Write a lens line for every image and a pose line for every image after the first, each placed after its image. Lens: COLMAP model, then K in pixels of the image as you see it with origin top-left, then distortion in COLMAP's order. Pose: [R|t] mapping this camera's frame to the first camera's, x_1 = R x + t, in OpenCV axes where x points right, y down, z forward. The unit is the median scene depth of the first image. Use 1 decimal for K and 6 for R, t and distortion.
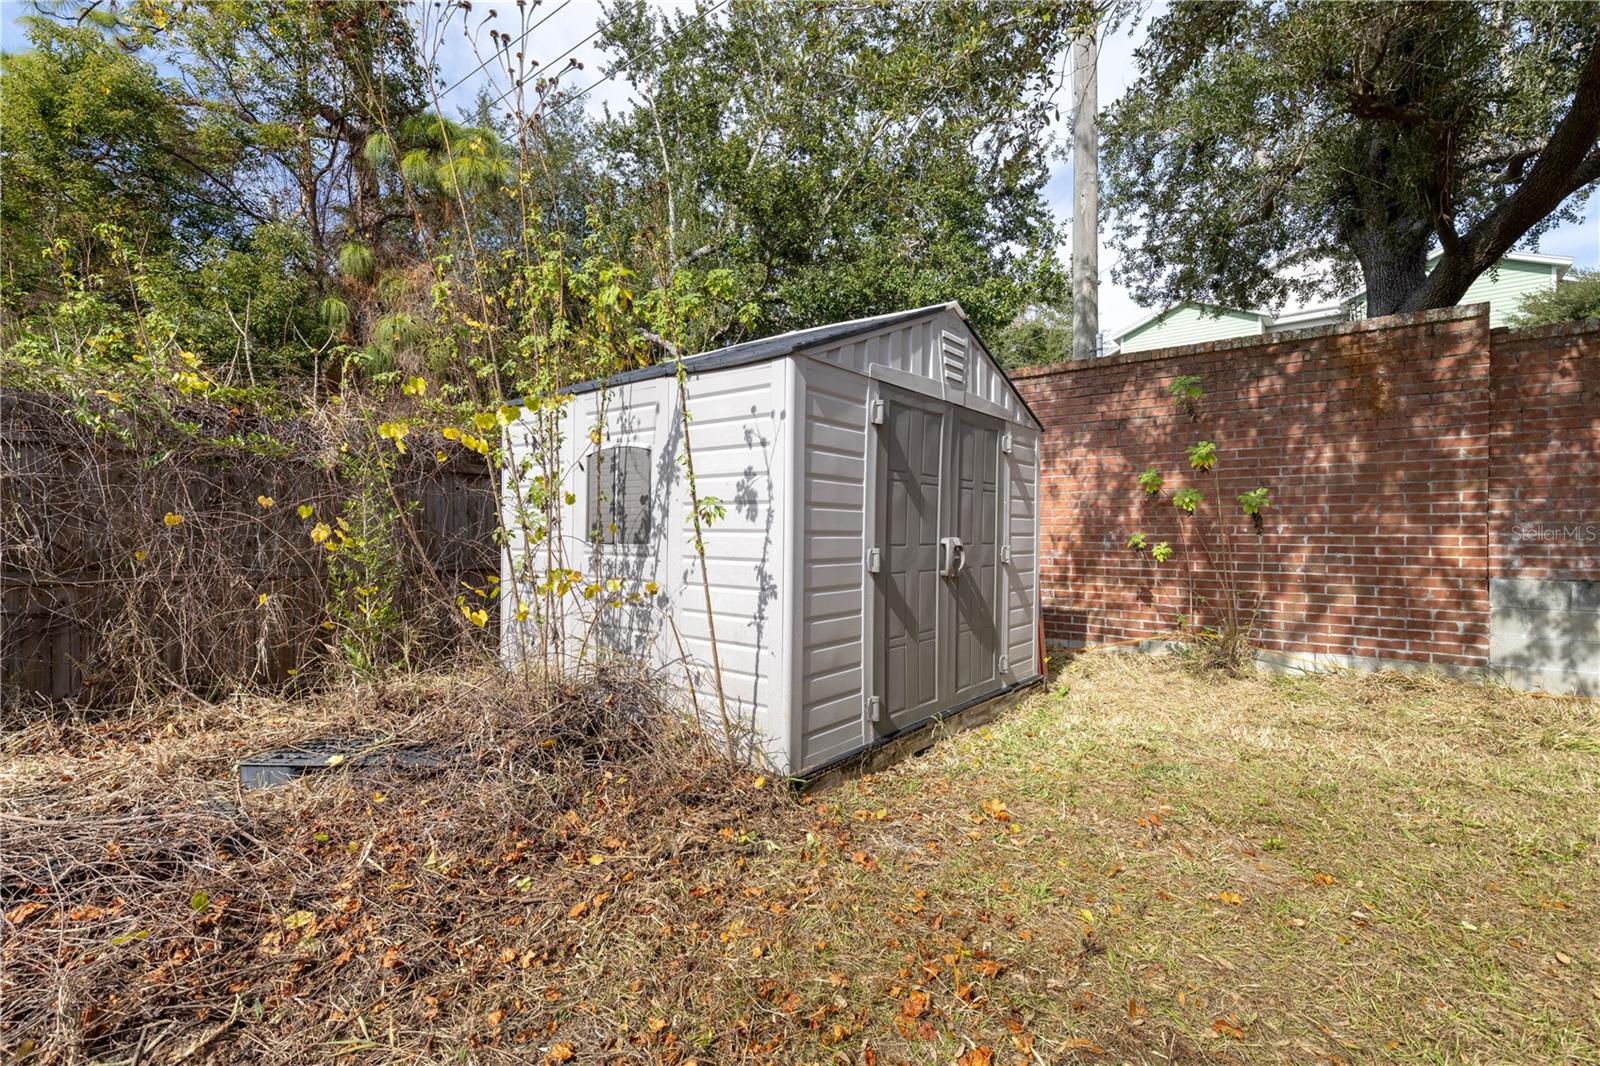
lens RADIAL K [[719.2, 0, 800.0], [0, 719.2, 533.0], [0, 0, 1]] dist [-0.000109, 0.000209]
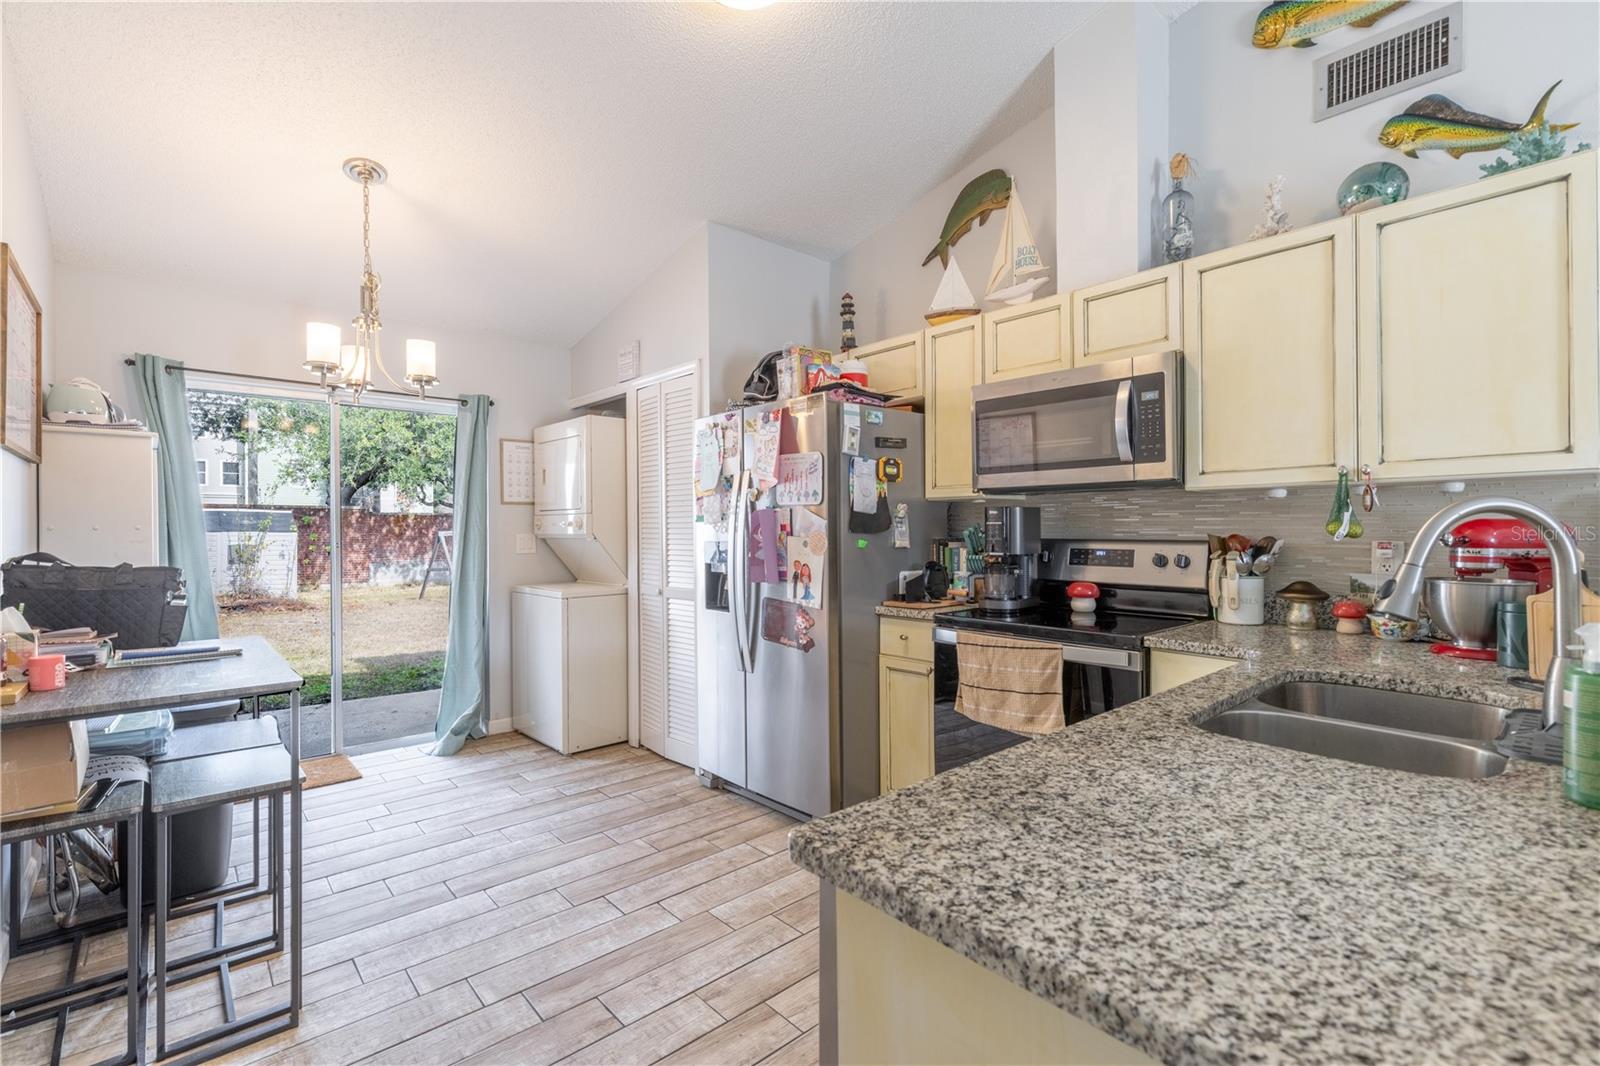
lens RADIAL K [[710.4, 0, 800.0], [0, 710.4, 533.0], [0, 0, 1]] dist [0.012386, -0.000008]
pose [[0.183179, -0.008780, 0.983040, -3.130560], [0.008744, 0.999935, 0.007302, -0.143053], [-0.983041, 0.007258, 0.183243, -2.706563]]
